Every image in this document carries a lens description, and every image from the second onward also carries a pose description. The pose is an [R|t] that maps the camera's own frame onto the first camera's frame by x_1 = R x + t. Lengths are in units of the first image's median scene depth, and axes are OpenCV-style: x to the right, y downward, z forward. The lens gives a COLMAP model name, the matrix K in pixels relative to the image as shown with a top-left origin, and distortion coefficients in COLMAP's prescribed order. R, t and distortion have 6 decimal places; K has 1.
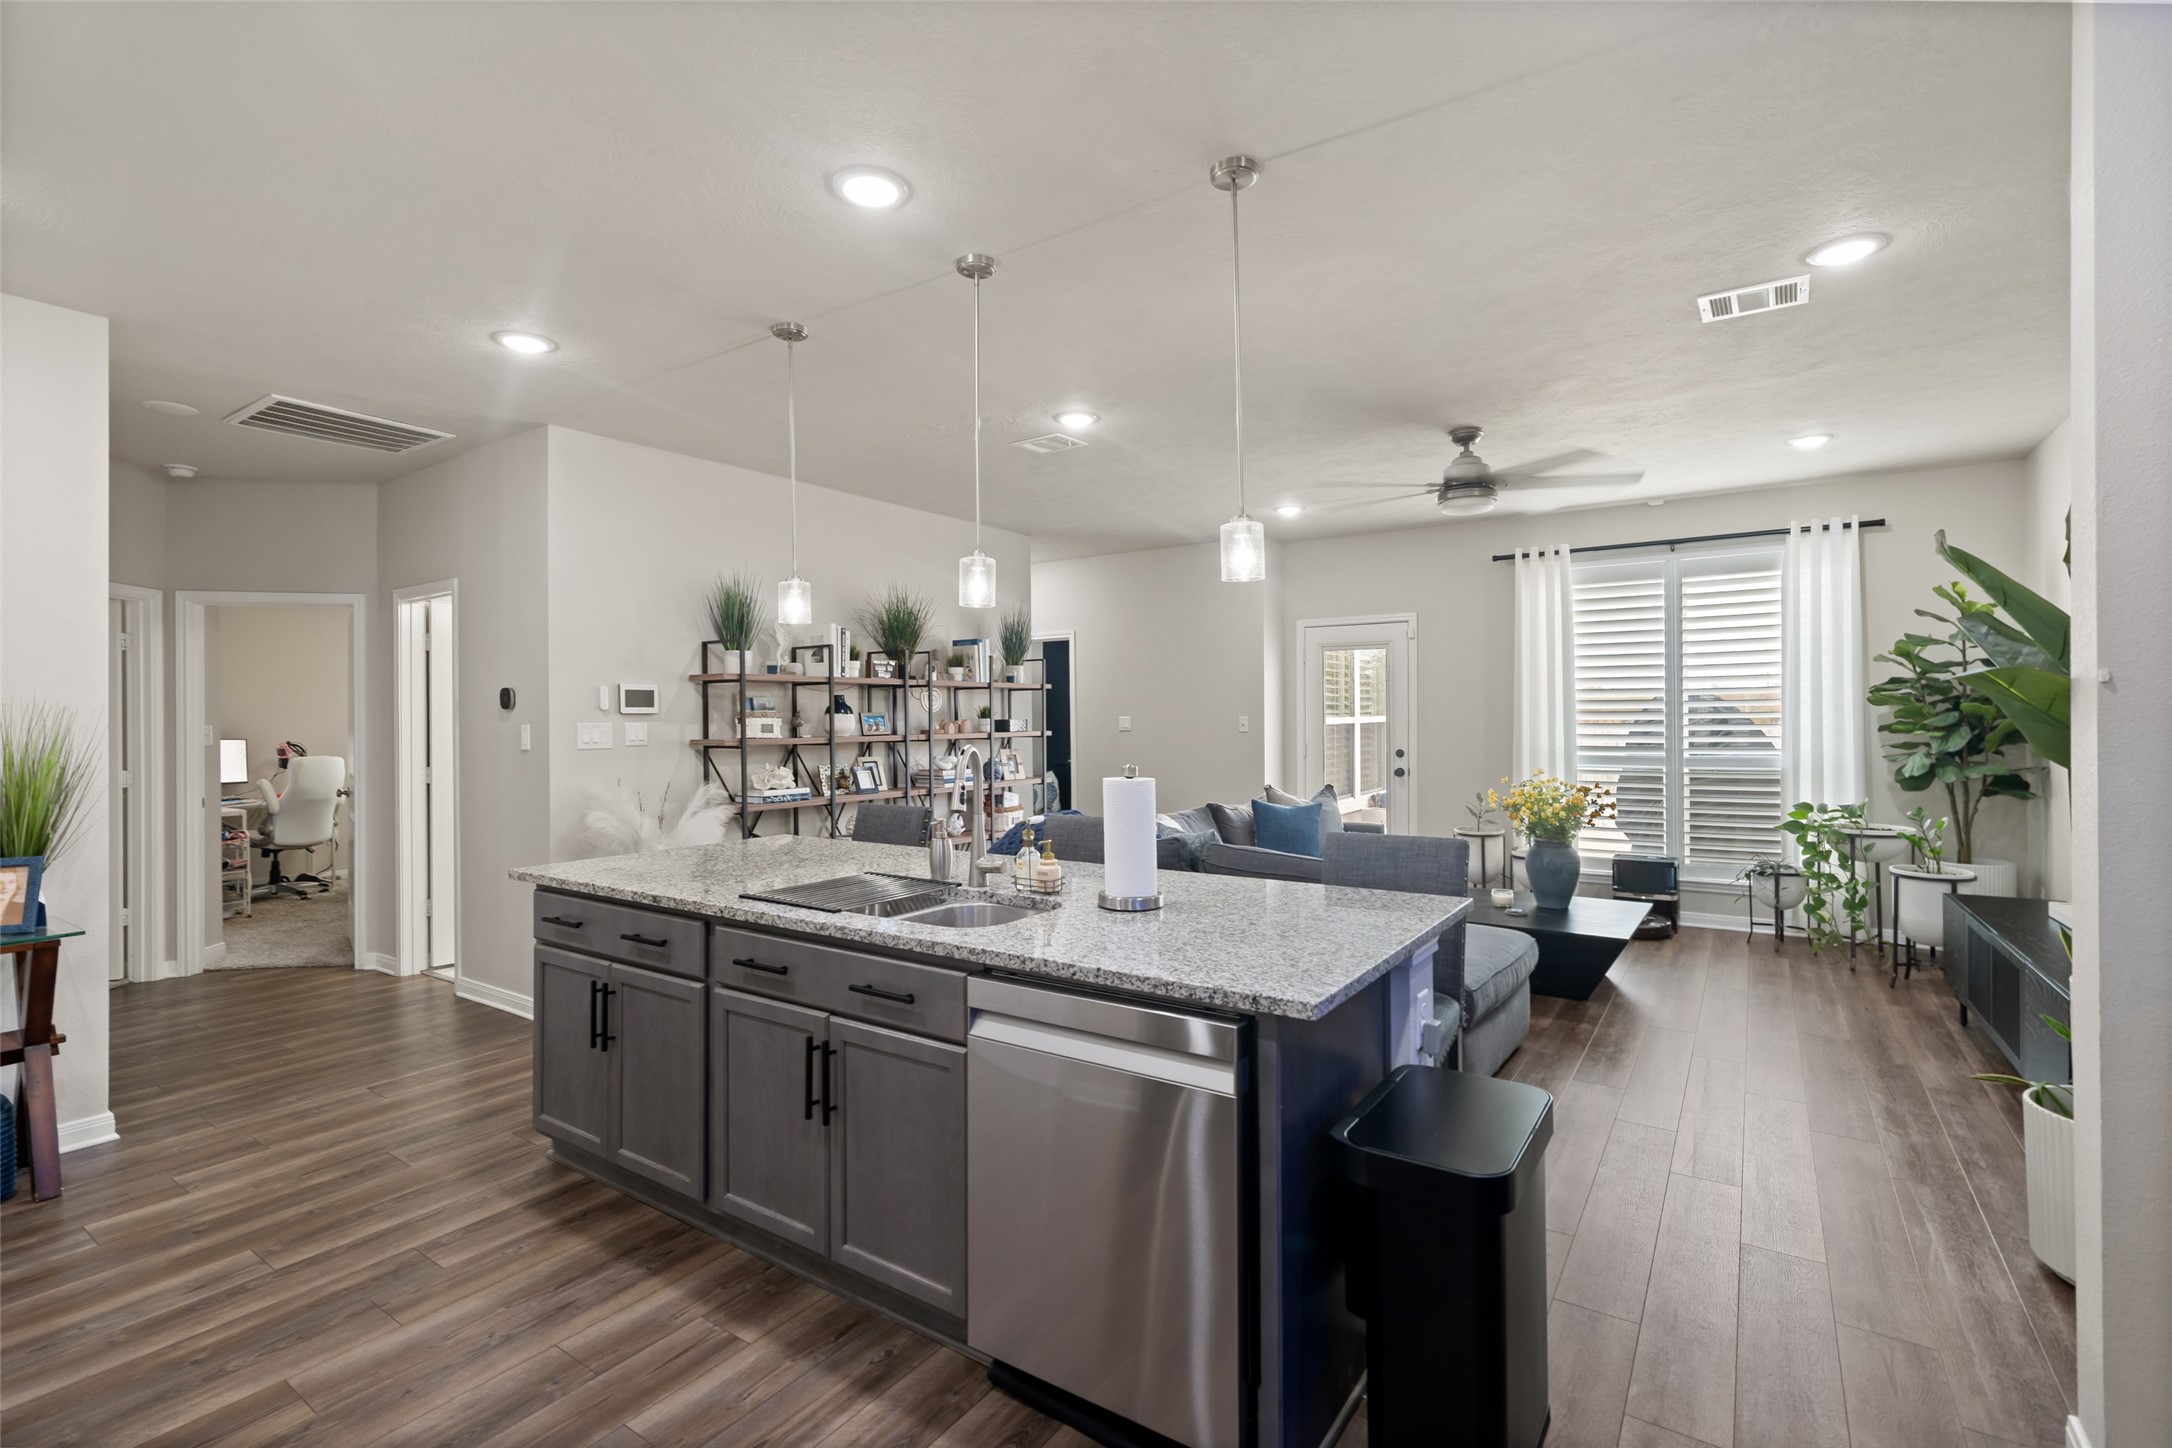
lens RADIAL K [[949.4, 0, 1102.4], [0, 949.4, 712.9], [0, 0, 1]] dist [-0.002788, 0.001537]
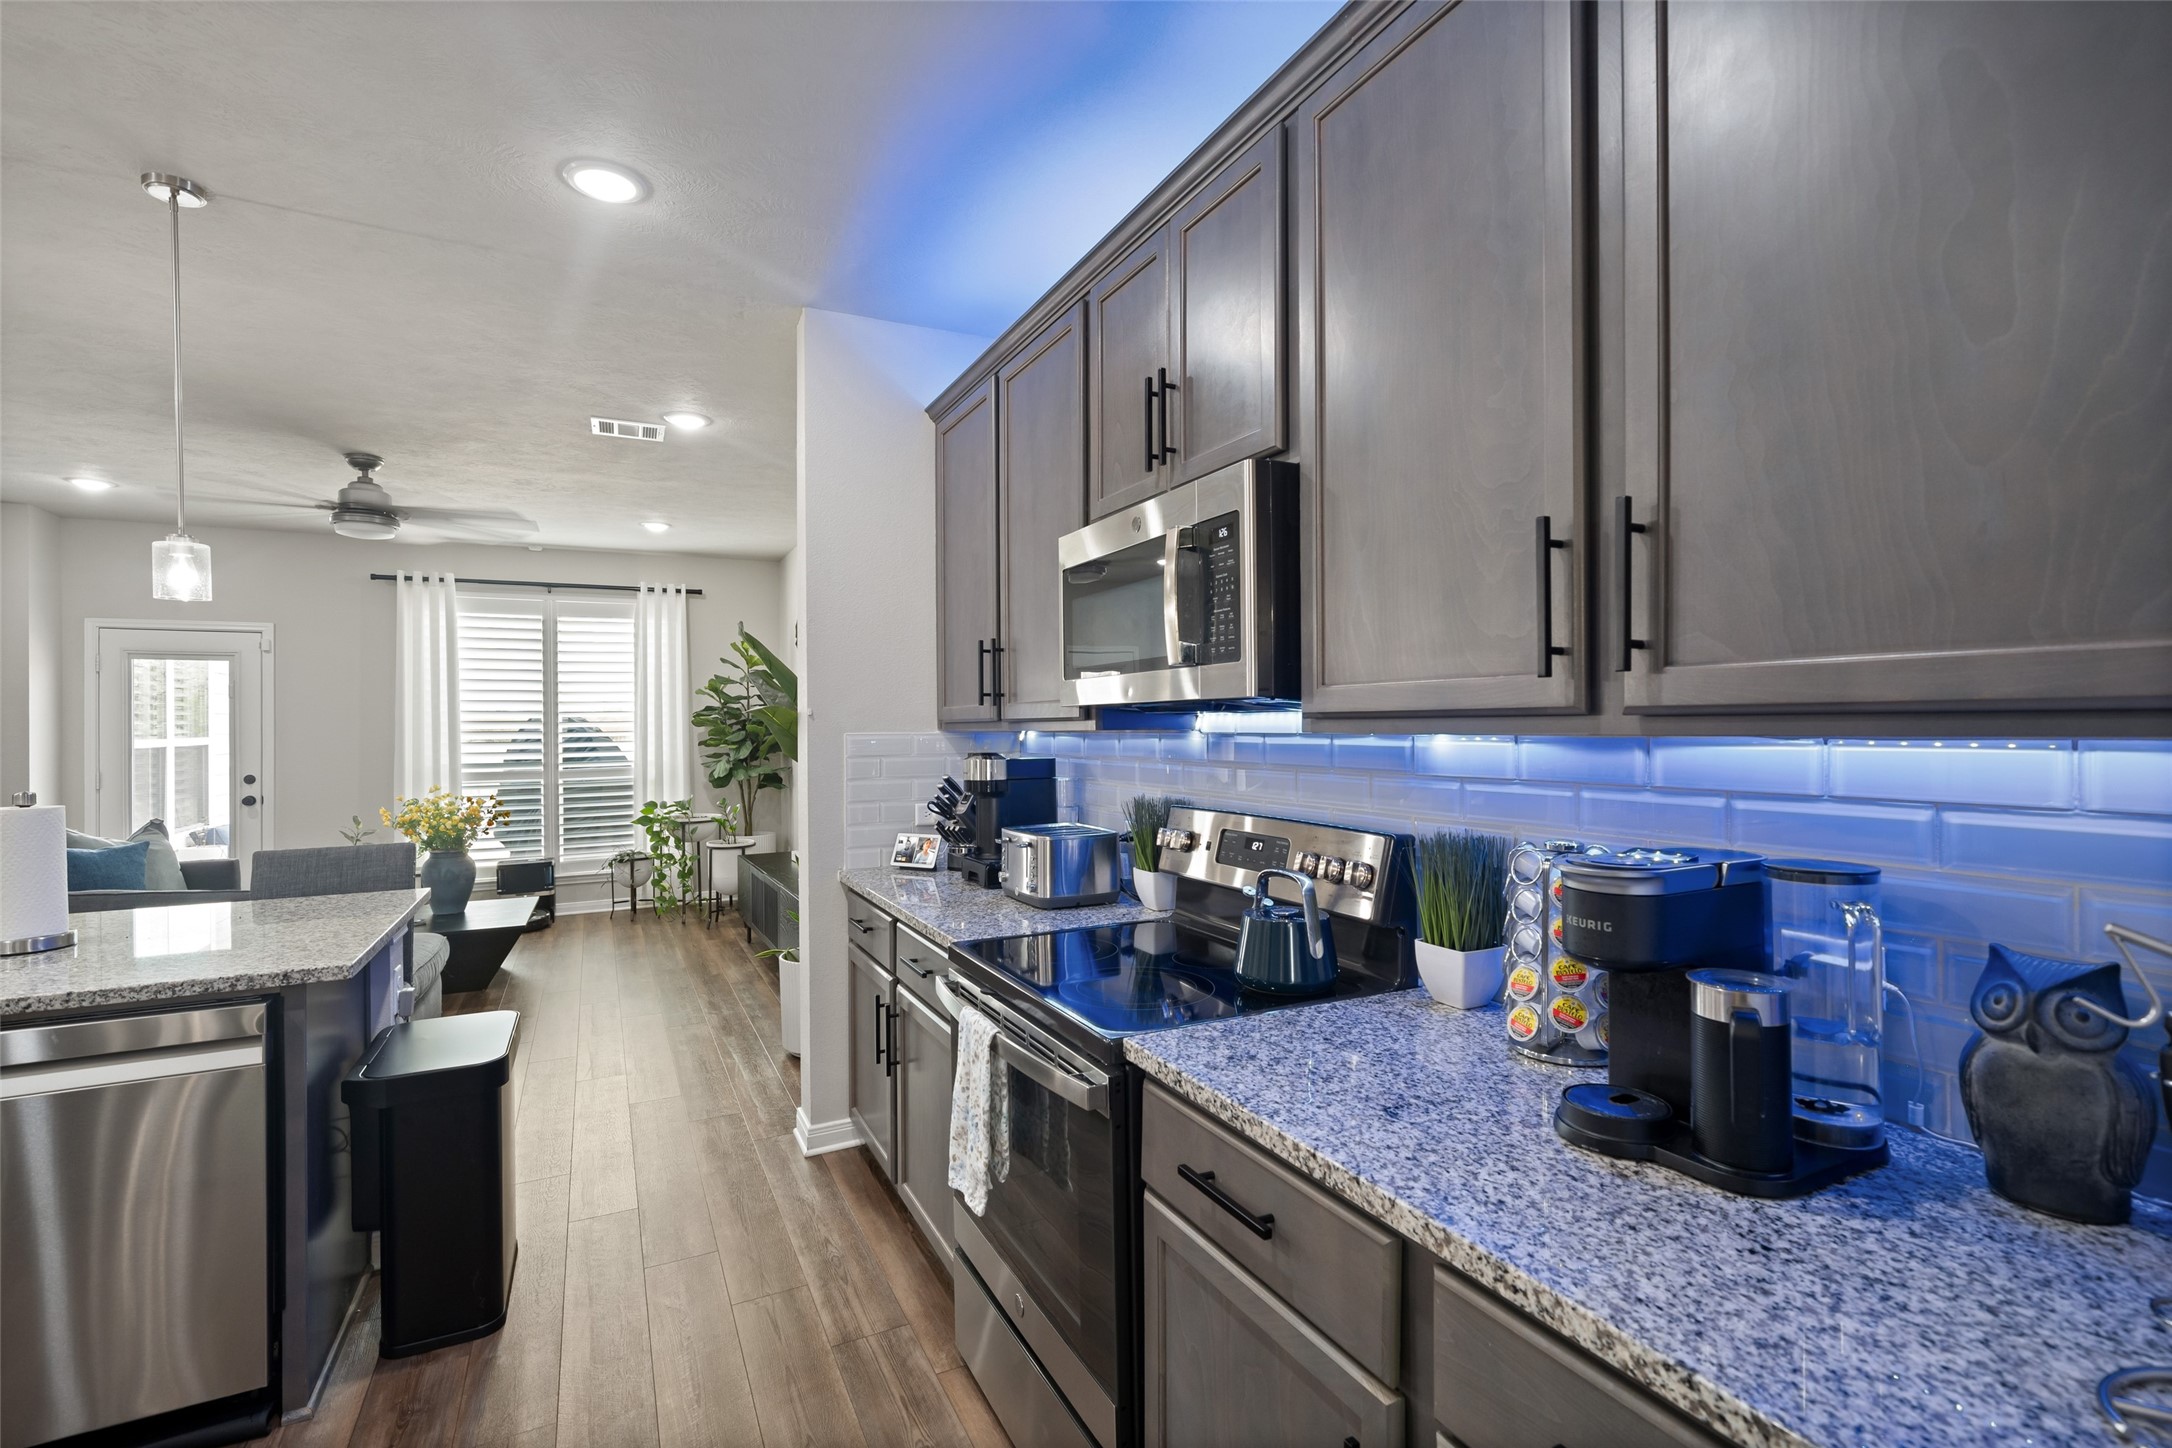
lens RADIAL K [[949.4, 0, 1092.7], [0, 949.4, 724.6], [0, 0, 1]] dist [-0.002788, 0.001537]
pose [[0.463344, 0.003171, 0.886173, -0.144501], [0.004699, 0.999971, -0.006035, 0.000437], [-0.886166, 0.006960, 0.463316, -0.150949]]
